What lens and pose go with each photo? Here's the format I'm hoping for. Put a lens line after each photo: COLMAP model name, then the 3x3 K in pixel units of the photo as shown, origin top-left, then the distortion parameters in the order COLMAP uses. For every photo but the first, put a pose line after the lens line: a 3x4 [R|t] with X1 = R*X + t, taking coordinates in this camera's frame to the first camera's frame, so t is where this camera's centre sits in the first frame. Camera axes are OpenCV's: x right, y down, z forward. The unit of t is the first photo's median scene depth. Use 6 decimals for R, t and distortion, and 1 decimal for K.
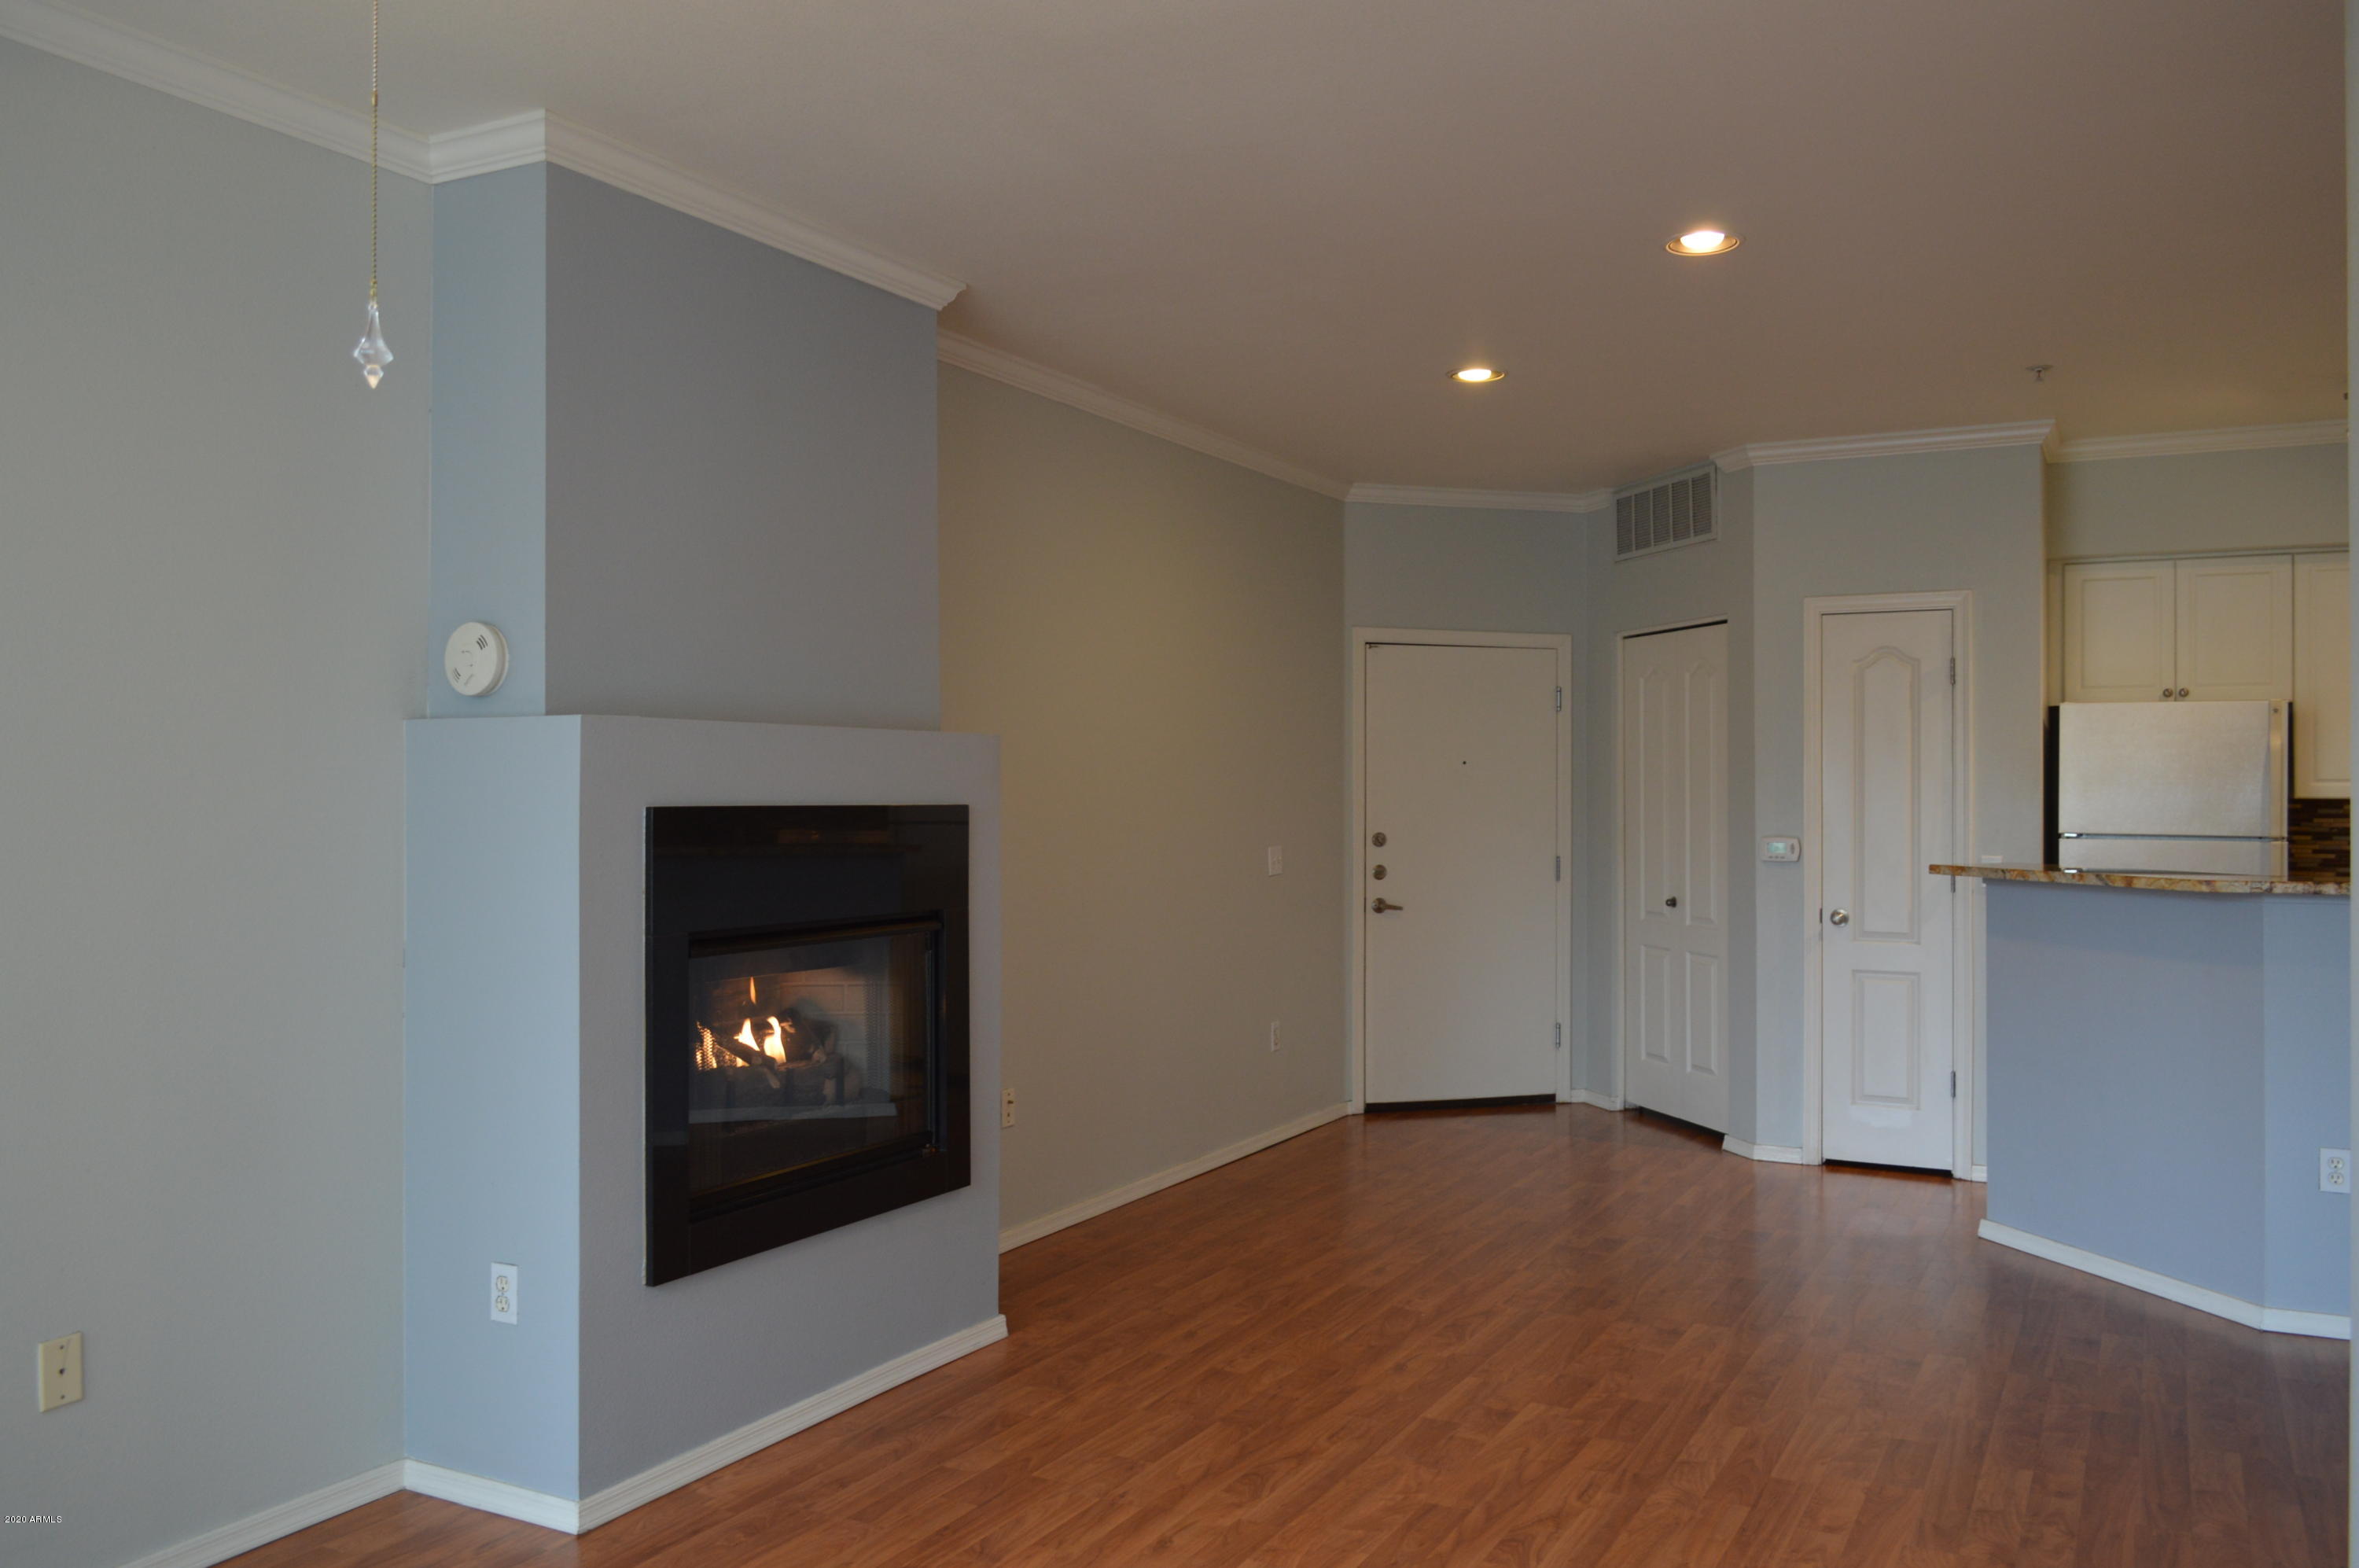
lens RADIAL K [[1855.9, 0, 1179.5], [0, 1855.9, 784.0], [0, 0, 1]] dist [-0.004446, -0.004732]
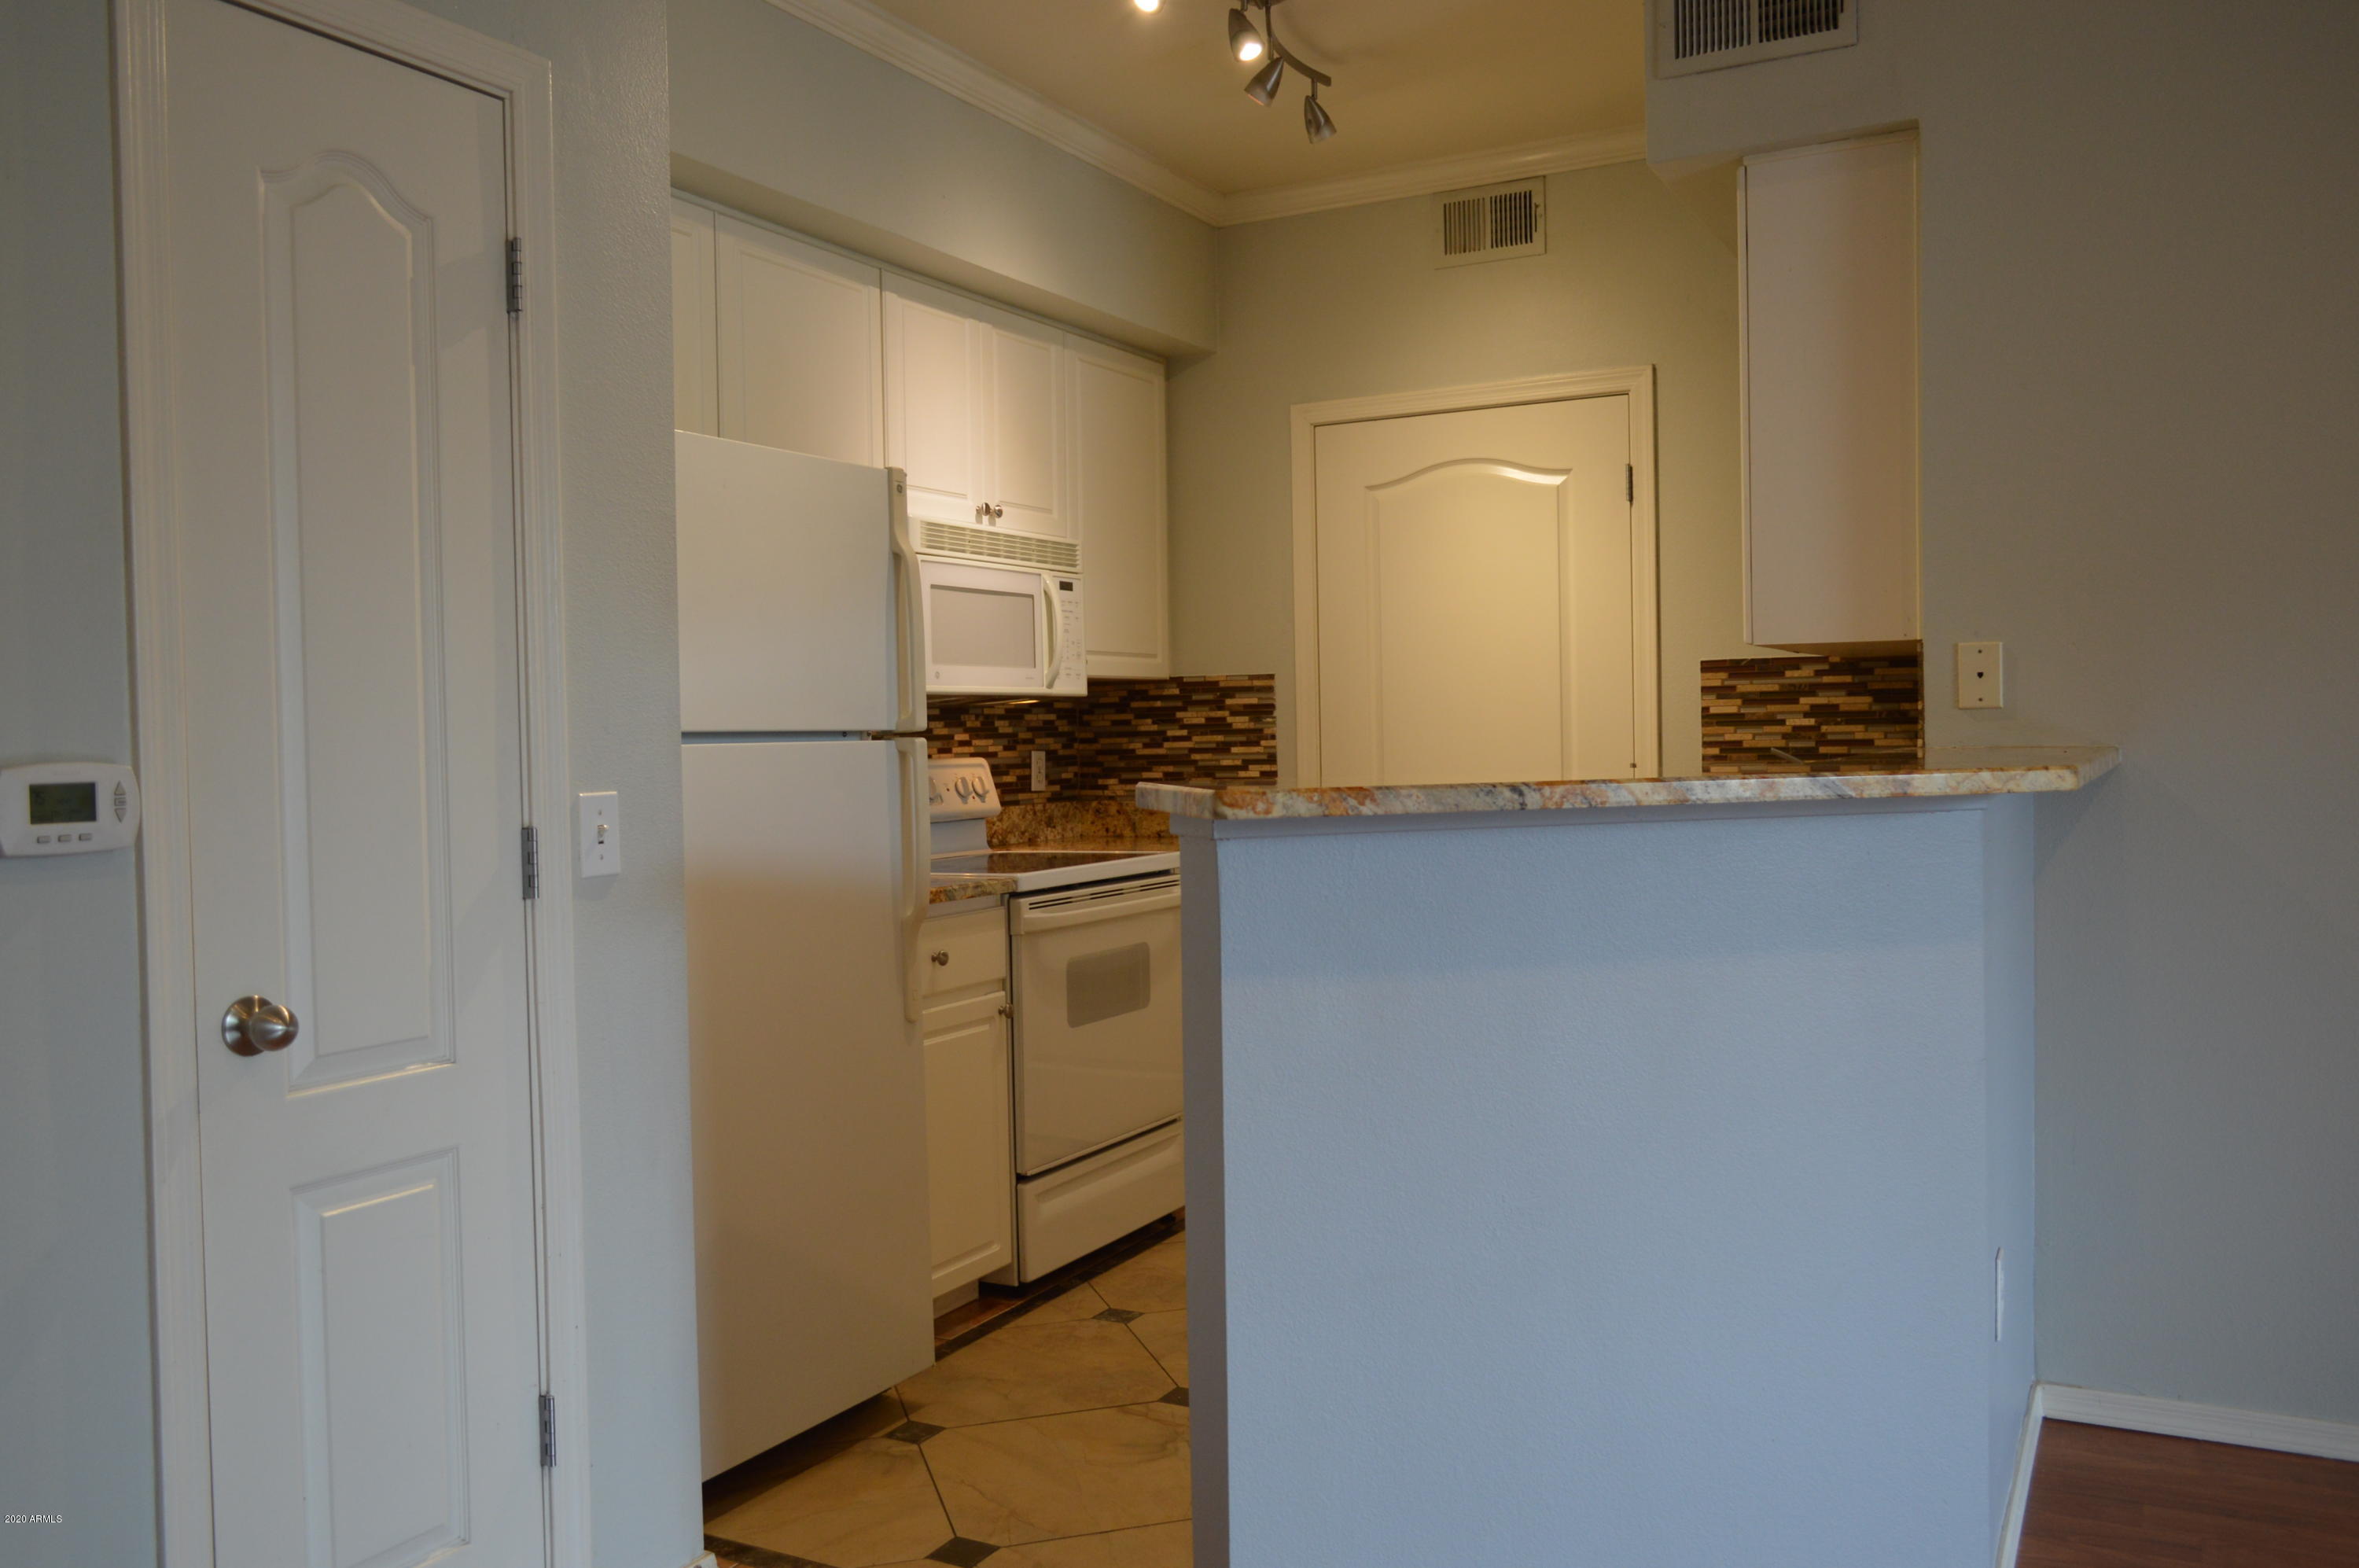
lens RADIAL K [[1858.6, 0, 1181.8], [0, 1858.6, 777.9], [0, 0, 1]] dist [-0.012687, 0.004063]
pose [[0.004708, -0.025318, 0.999668, 0.070151], [0.021225, 0.999457, 0.025212, 0.033392], [-0.999764, 0.021099, 0.005243, 1.009901]]
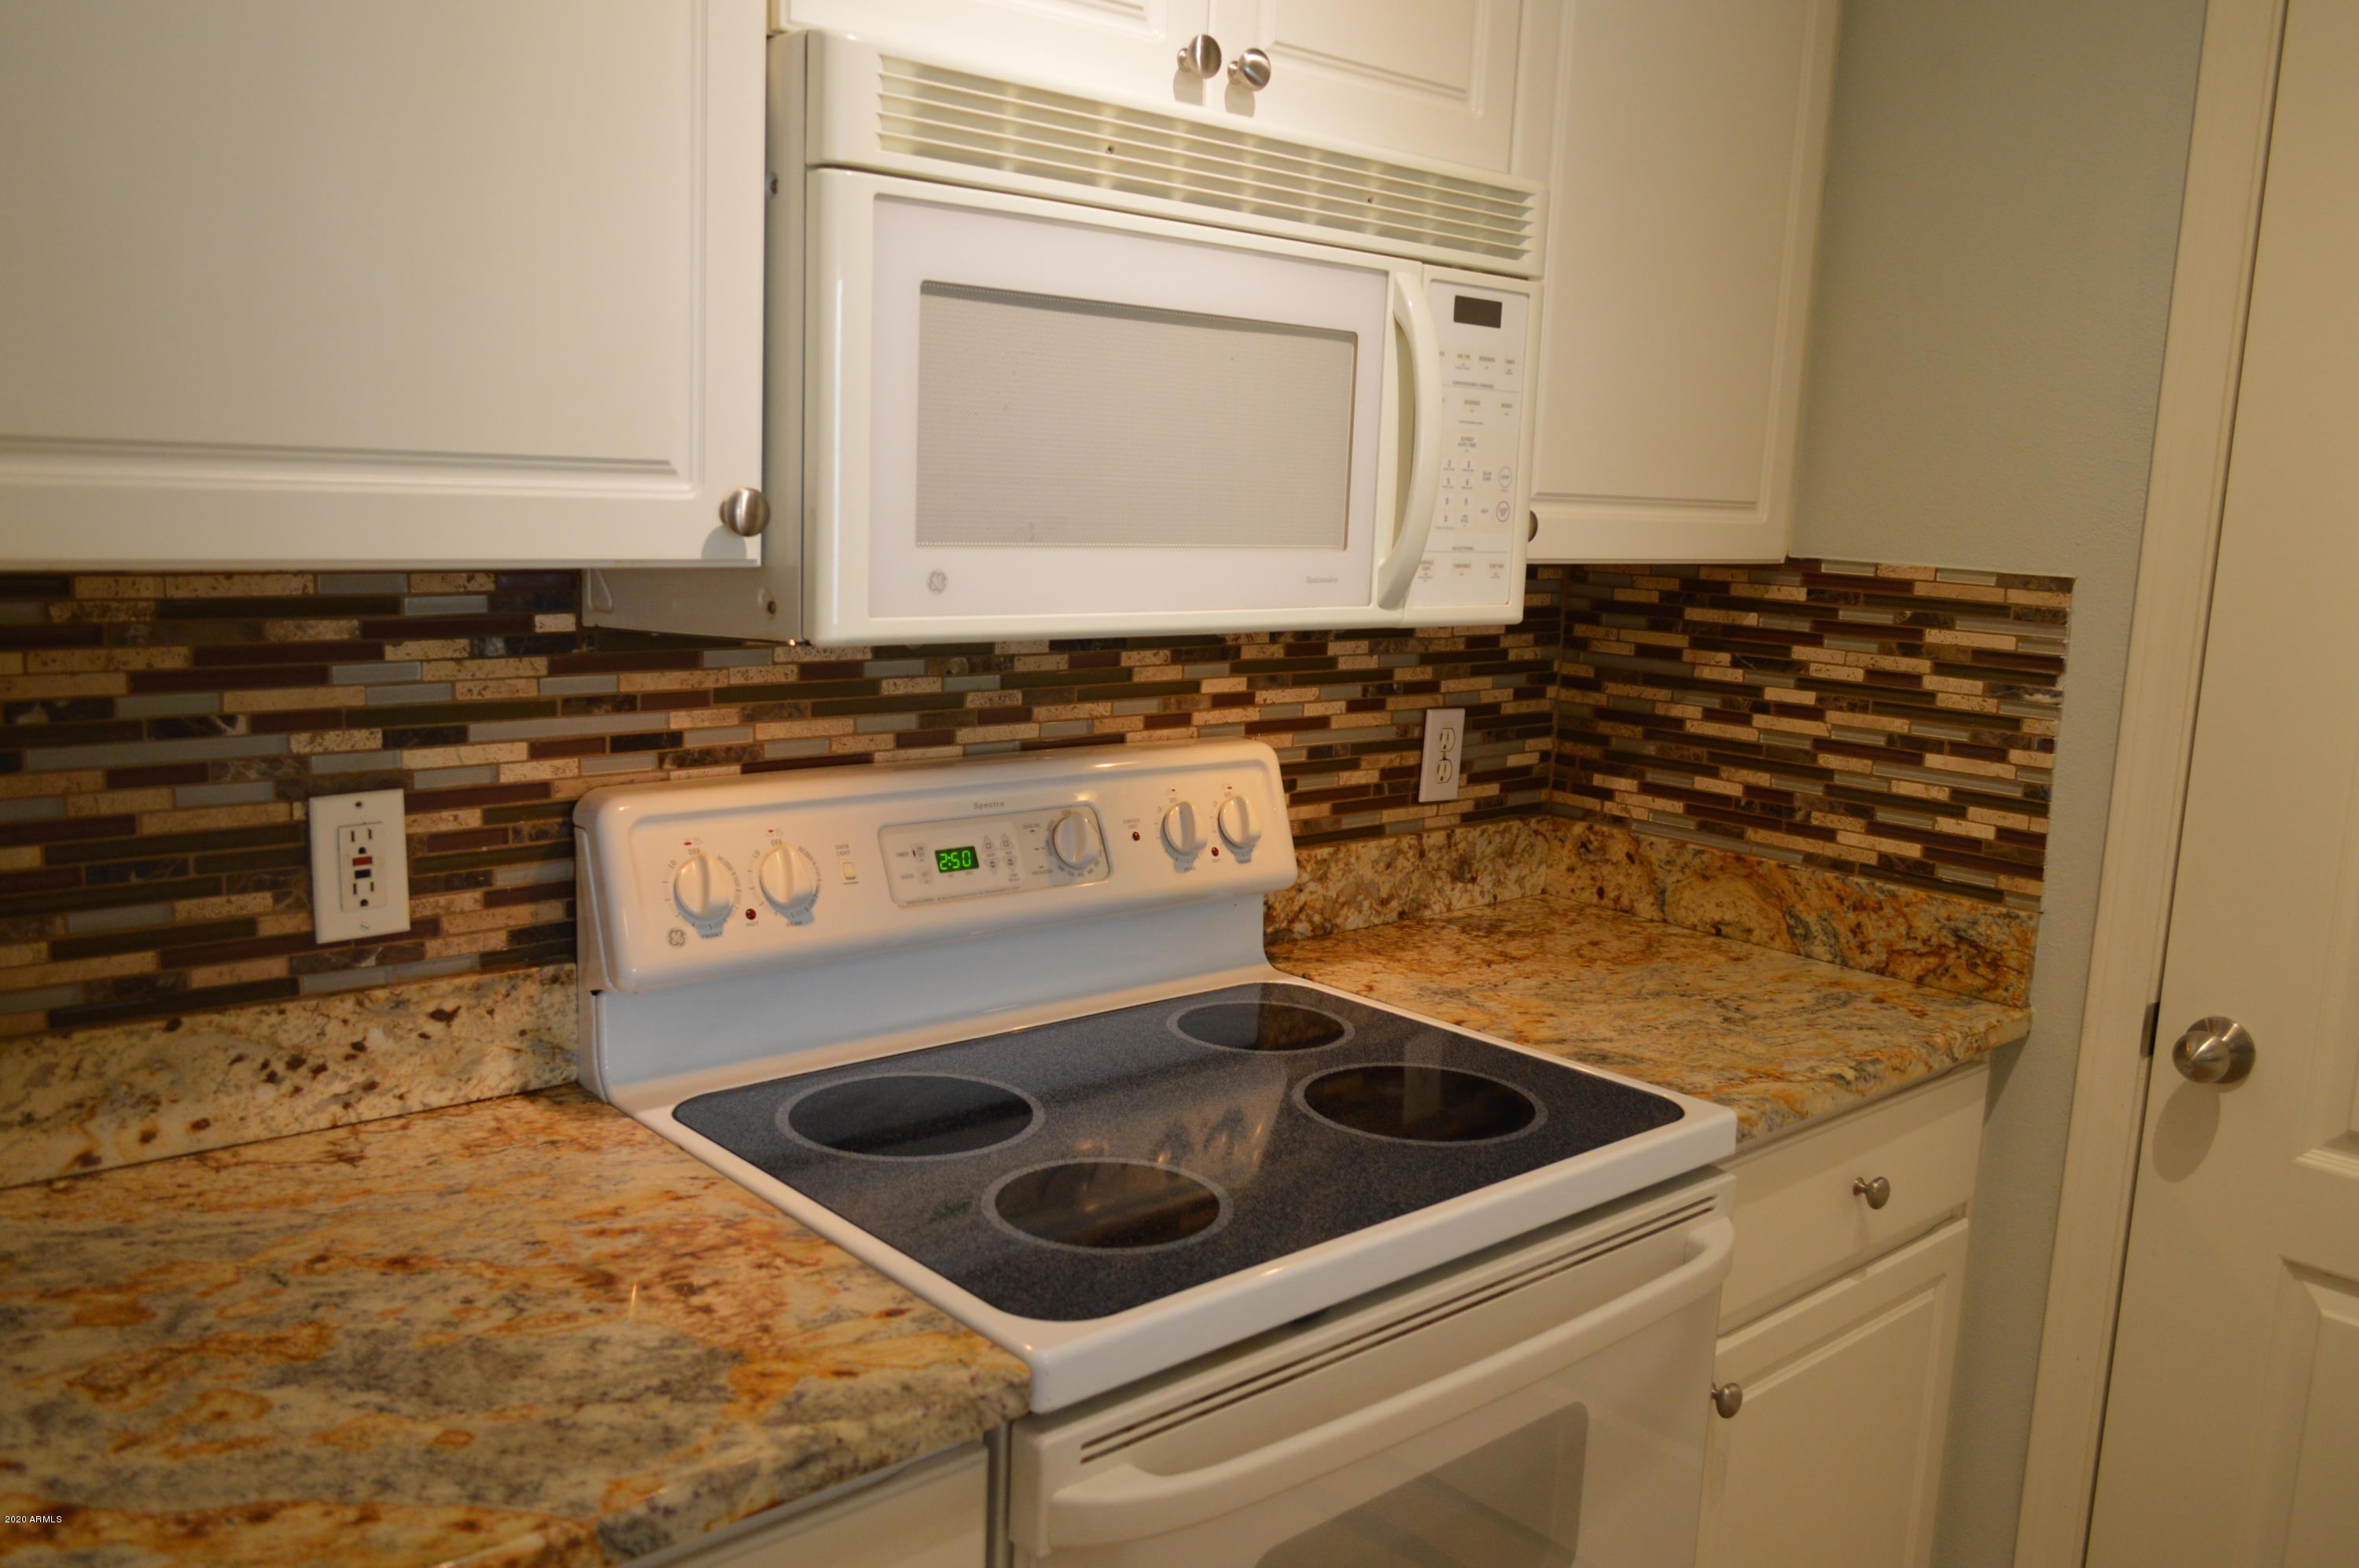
lens RADIAL K [[1858.6, 0, 1181.8], [0, 1858.6, 777.9], [0, 0, 1]] dist [-0.012687, 0.004063]
pose [[0.351562, -0.135208, 0.926349, 0.596446], [-0.041308, 0.986311, 0.159636, -0.004221], [-0.935253, -0.094387, 0.341164, 1.001901]]
